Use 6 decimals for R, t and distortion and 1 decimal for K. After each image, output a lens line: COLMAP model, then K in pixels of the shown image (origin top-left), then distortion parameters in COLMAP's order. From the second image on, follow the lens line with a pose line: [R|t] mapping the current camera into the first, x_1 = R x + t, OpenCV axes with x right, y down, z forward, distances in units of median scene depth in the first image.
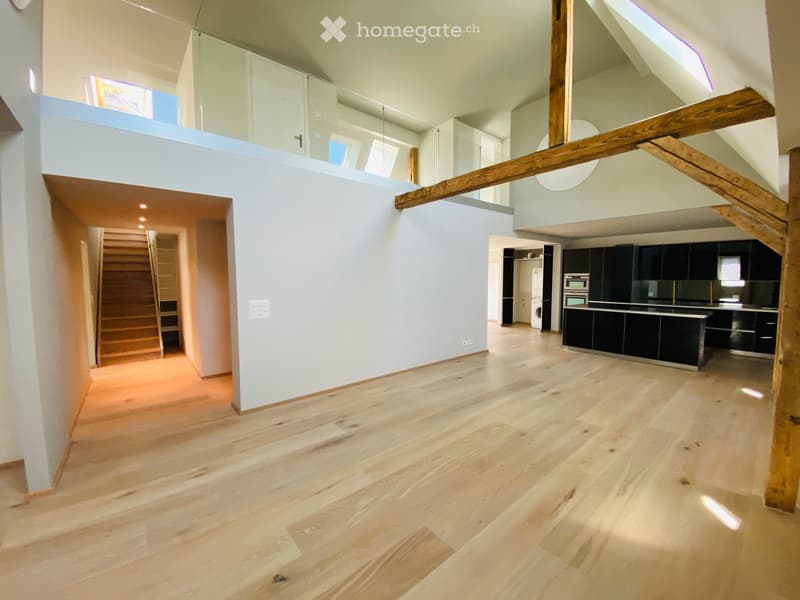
lens RADIAL K [[322.2, 0, 398.7], [0, 322.2, 300.2], [0, 0, 1]] dist [-0.007963, -0.004393]
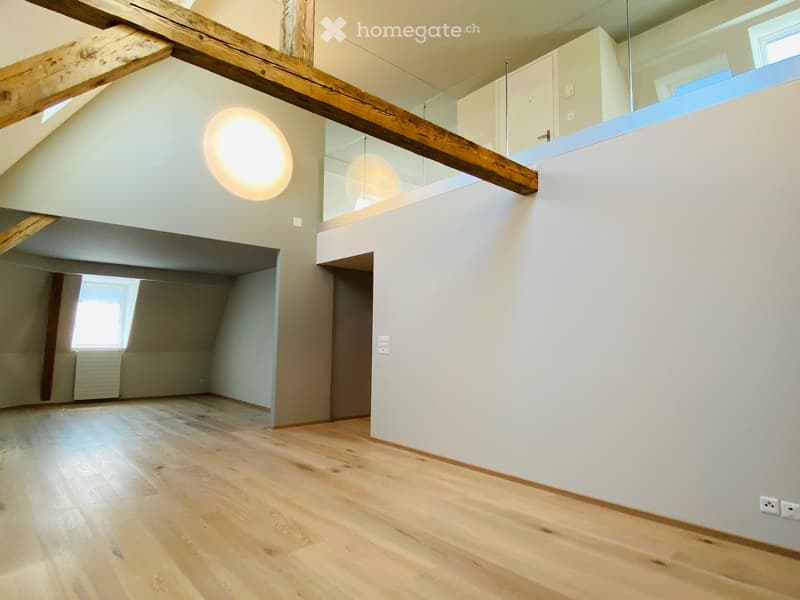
lens RADIAL K [[460.8, 0, 400.2], [0, 460.8, 298.3], [0, 0, 1]] dist [0.030275, -0.032557]
pose [[0.033610, -0.087188, -0.995625, 0.979764], [-0.089363, 0.991935, -0.089881, 0.006456], [0.995432, 0.091993, 0.025547, 0.892472]]
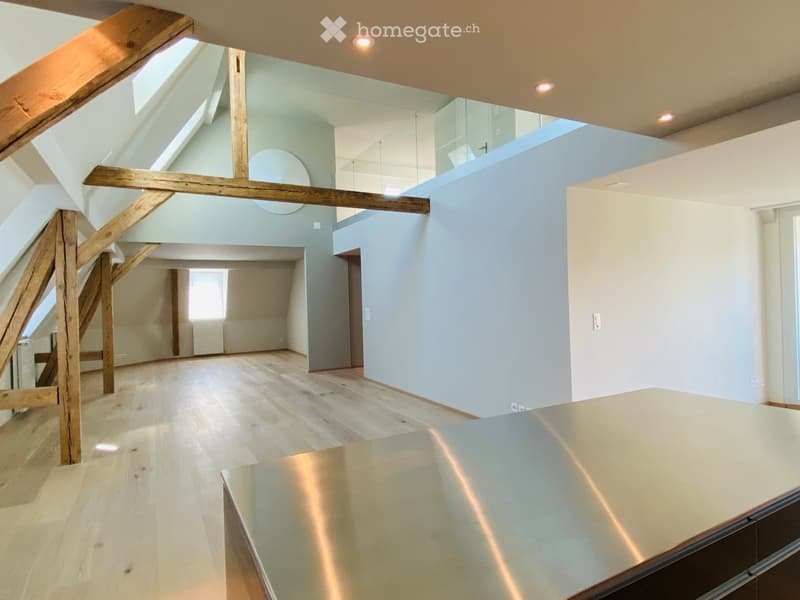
lens RADIAL K [[460.8, 0, 404.2], [0, 460.8, 299.3], [0, 0, 1]] dist [0.030275, -0.032557]
pose [[-0.191813, 0.013284, -0.981342, 1.490842], [-0.047534, 0.998609, 0.022809, -0.088001], [0.980280, 0.051022, -0.190915, 1.409689]]
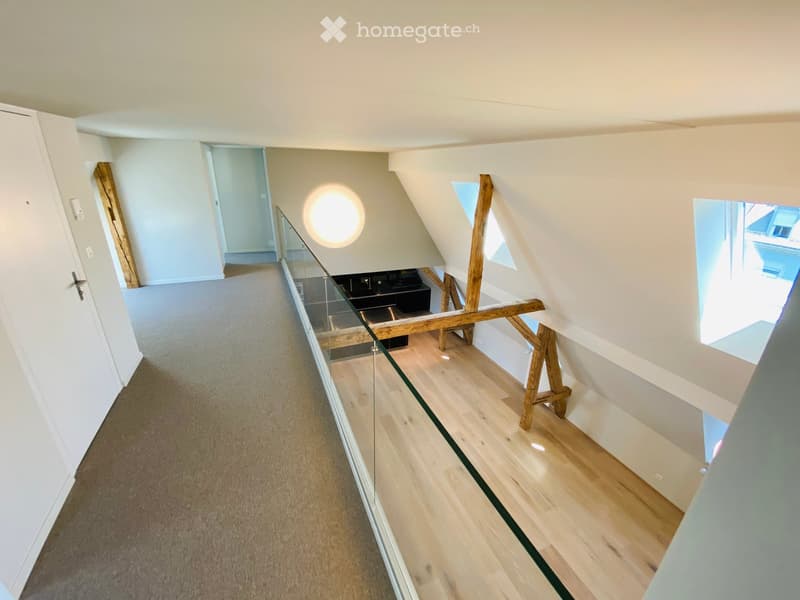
lens RADIAL K [[332.9, 0, 399.4], [0, 332.9, 299.6], [0, 0, 1]] dist [0.009348, -0.010155]
pose [[0.287812, -0.339100, 0.895642, -0.777757], [0.049347, 0.939223, 0.339743, -0.814265], [-0.956415, -0.053585, 0.287054, 0.646633]]
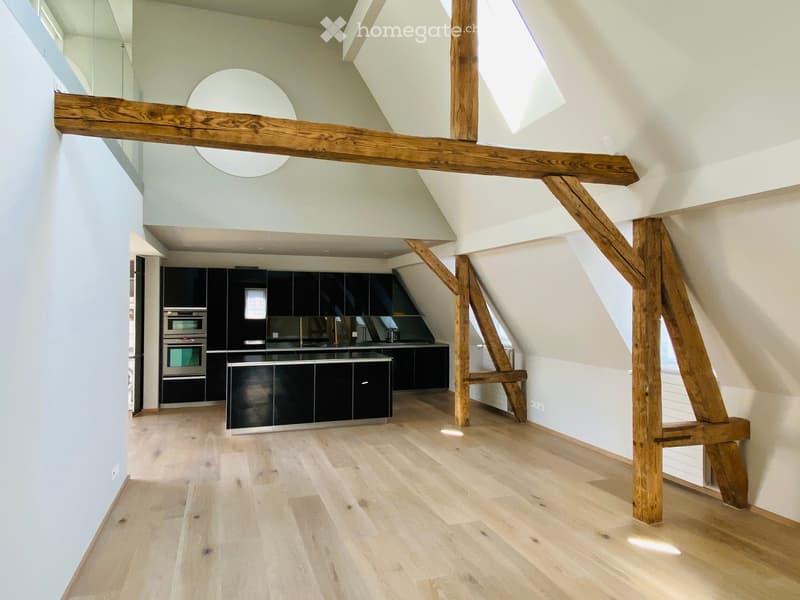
lens RADIAL K [[524.4, 0, 404.1], [0, 524.4, 300.8], [0, 0, 1]] dist [0.044969, -0.017764]
pose [[0.347142, 0.011901, 0.937737, -0.478682], [0.063650, 0.997315, -0.036220, -0.067590], [-0.935650, 0.072261, 0.345453, 0.552994]]
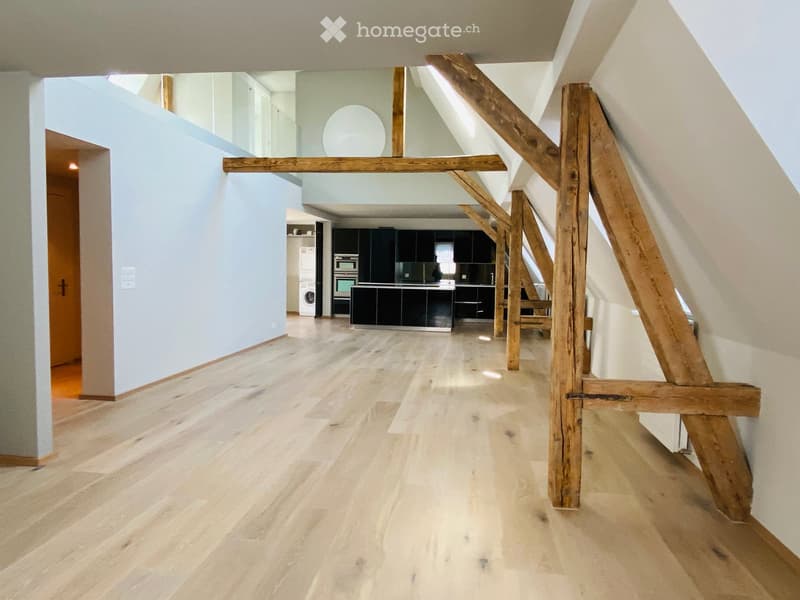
lens RADIAL K [[524.4, 0, 412.1], [0, 524.4, 300.5], [0, 0, 1]] dist [0.044969, -0.017764]
pose [[0.719980, -0.028992, 0.693389, -0.777044], [0.030261, 0.999488, 0.010369, 0.087825], [-0.693335, 0.013517, 0.720489, -0.494955]]
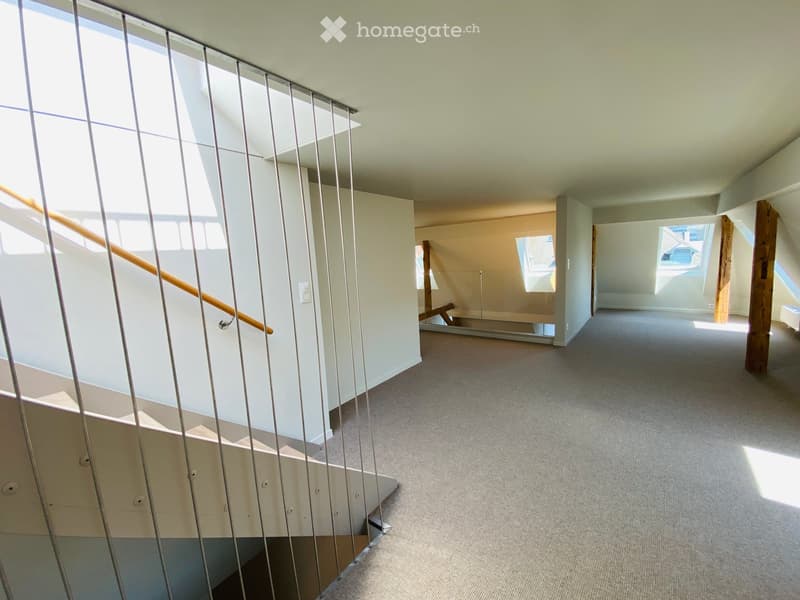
lens RADIAL K [[322.2, 0, 404.6], [0, 322.2, 293.5], [0, 0, 1]] dist [-0.007963, -0.004393]
pose [[-0.229370, -0.102135, 0.967966, -1.650228], [0.132357, 0.981969, 0.134975, -0.776710], [-0.964298, 0.159076, -0.211716, 1.326637]]
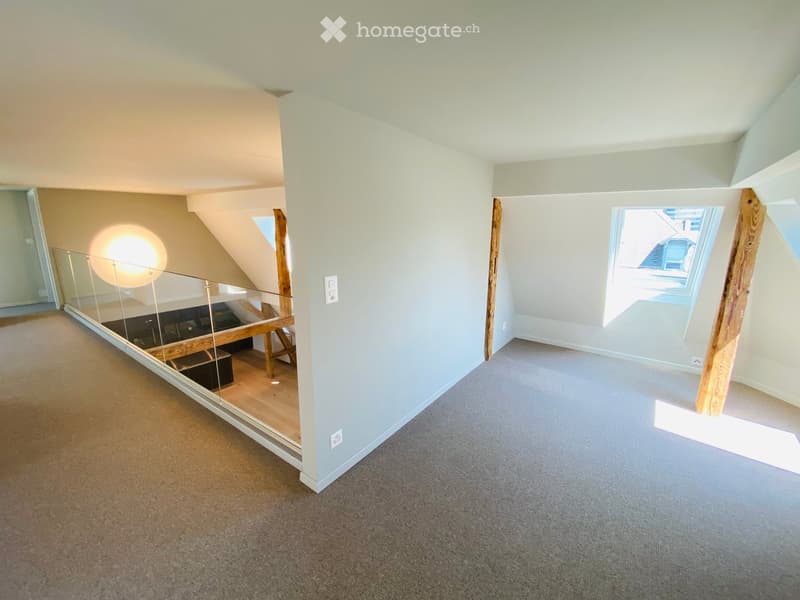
lens RADIAL K [[332.9, 0, 401.7], [0, 332.9, 292.0], [0, 0, 1]] dist [0.009348, -0.010155]
pose [[-0.246289, -0.187113, 0.950963, -1.153753], [0.071473, 0.975009, 0.210355, -0.733900], [-0.966557, 0.119776, -0.226760, 0.567588]]
